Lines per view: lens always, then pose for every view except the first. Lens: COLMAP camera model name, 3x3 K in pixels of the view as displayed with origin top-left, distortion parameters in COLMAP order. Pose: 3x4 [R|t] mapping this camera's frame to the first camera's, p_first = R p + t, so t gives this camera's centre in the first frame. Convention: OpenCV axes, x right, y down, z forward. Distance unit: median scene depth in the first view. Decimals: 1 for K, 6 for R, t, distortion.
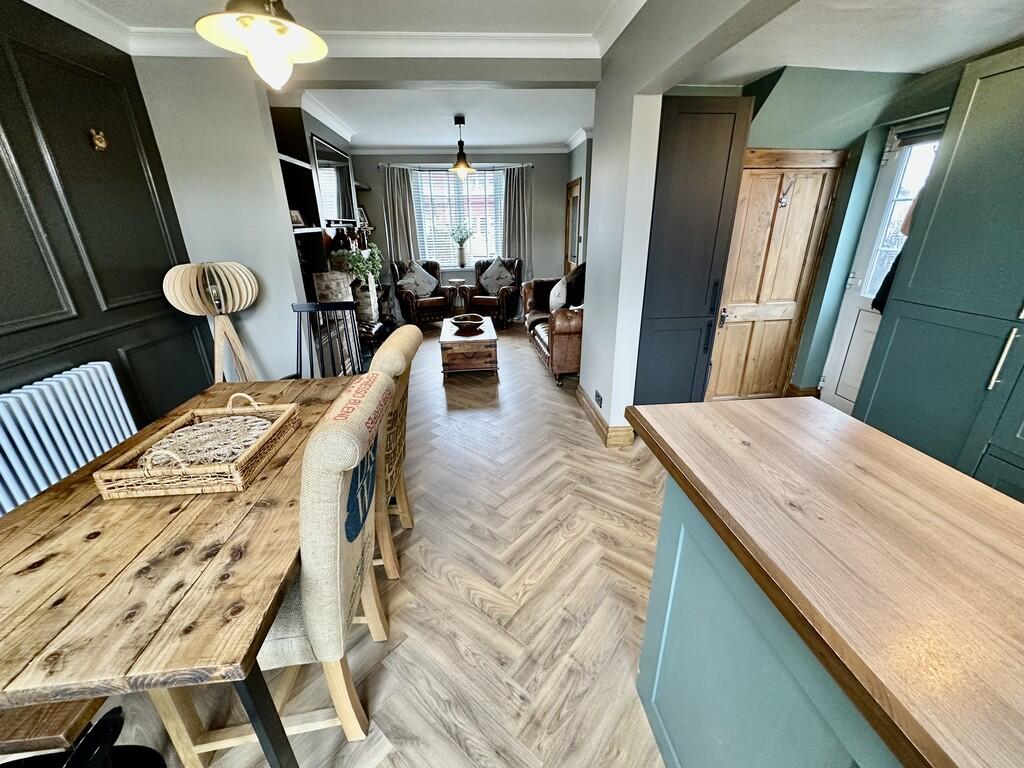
lens RADIAL K [[408.7, 0, 511.5], [0, 408.7, 384.2], [0, 0, 1]] dist [-0.004012, 0.000770]
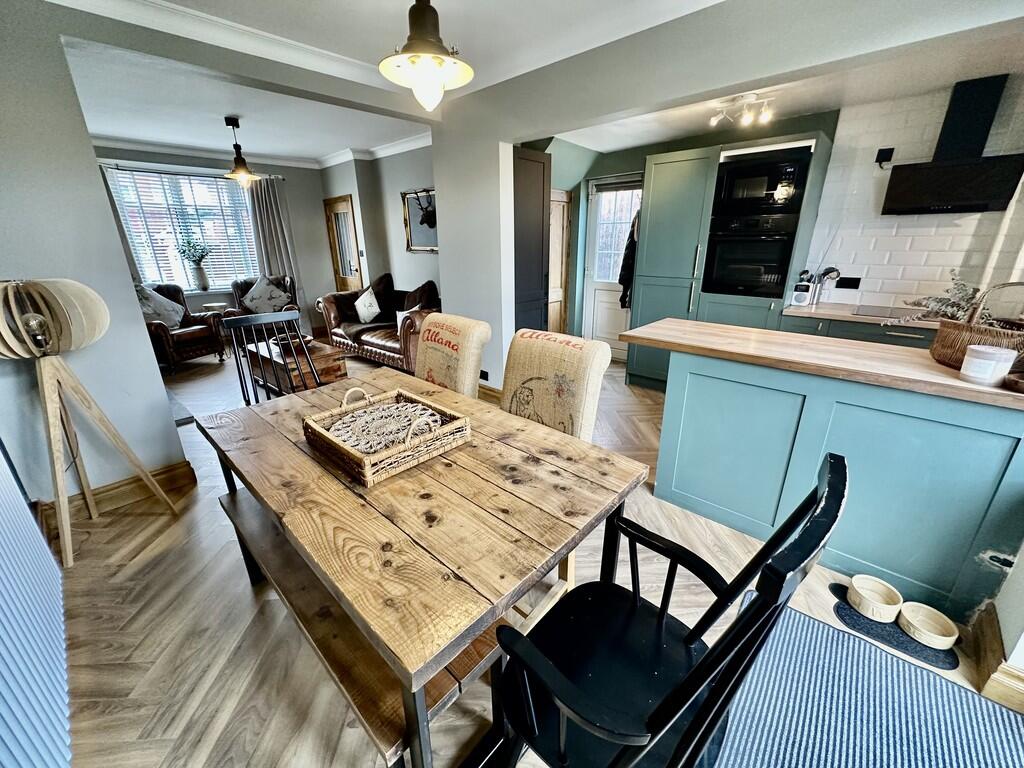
lens RADIAL K [[408.7, 0, 512.7], [0, 408.7, 382.1], [0, 0, 1]] dist [-0.004012, 0.000770]
pose [[0.745076, -0.212748, 0.632140, -0.419204], [0.244008, 0.969008, 0.038520, 0.026617], [-0.620744, 0.125547, 0.773896, -0.005070]]
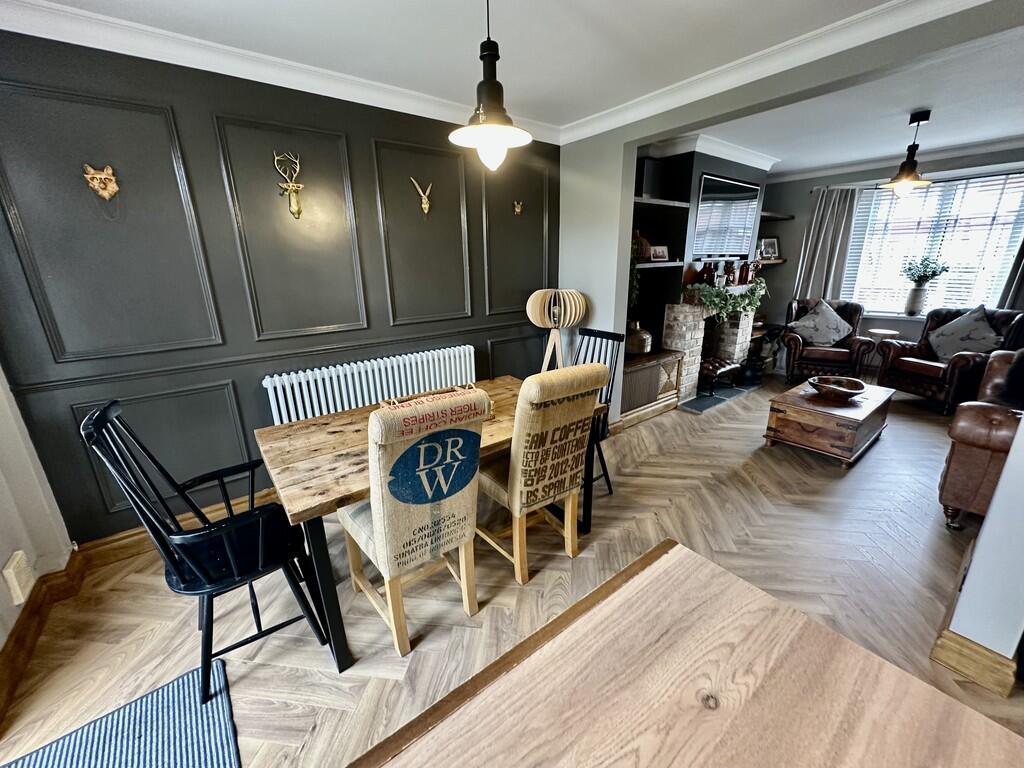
lens RADIAL K [[408.7, 0, 507.8], [0, 408.7, 382.3], [0, 0, 1]] dist [-0.004012, 0.000770]
pose [[0.524858, 0.247455, -0.814426, 0.224490], [-0.301696, 0.948774, 0.093847, -0.061868], [0.795929, 0.196453, 0.572628, 0.124213]]
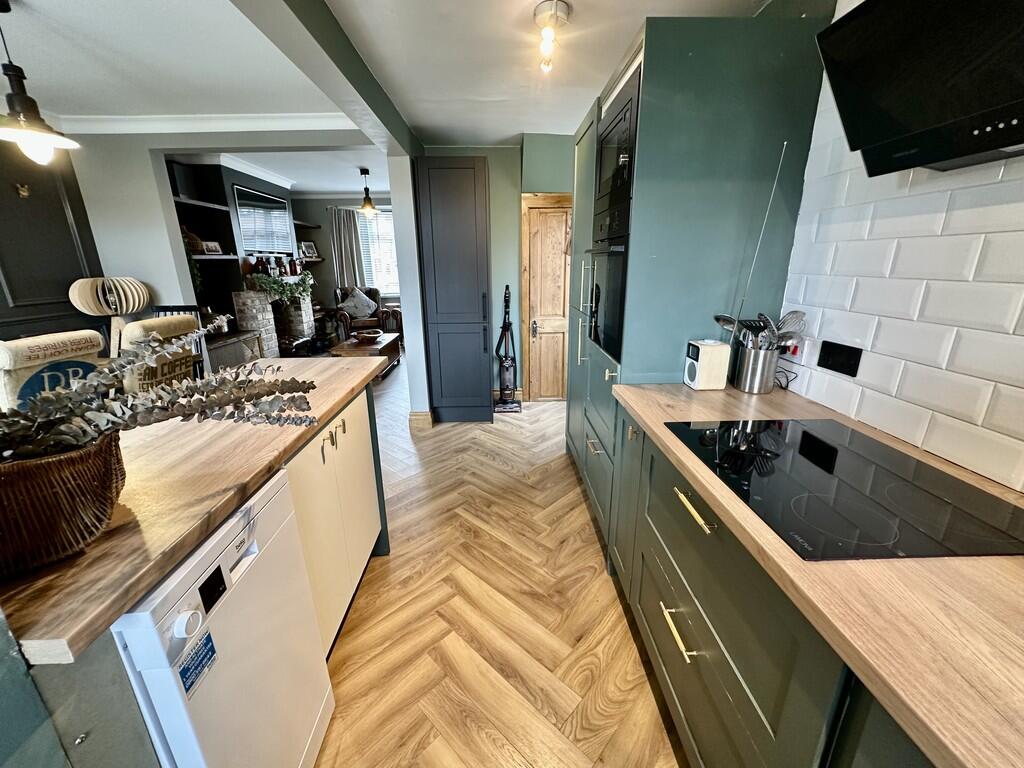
lens RADIAL K [[408.7, 0, 511.4], [0, 408.7, 382.2], [0, 0, 1]] dist [-0.004012, 0.000770]
pose [[0.997827, 0.022968, -0.061759, 0.472609], [-0.028312, 0.995798, -0.087095, 0.087725], [0.059499, 0.088654, 0.994284, -0.156879]]
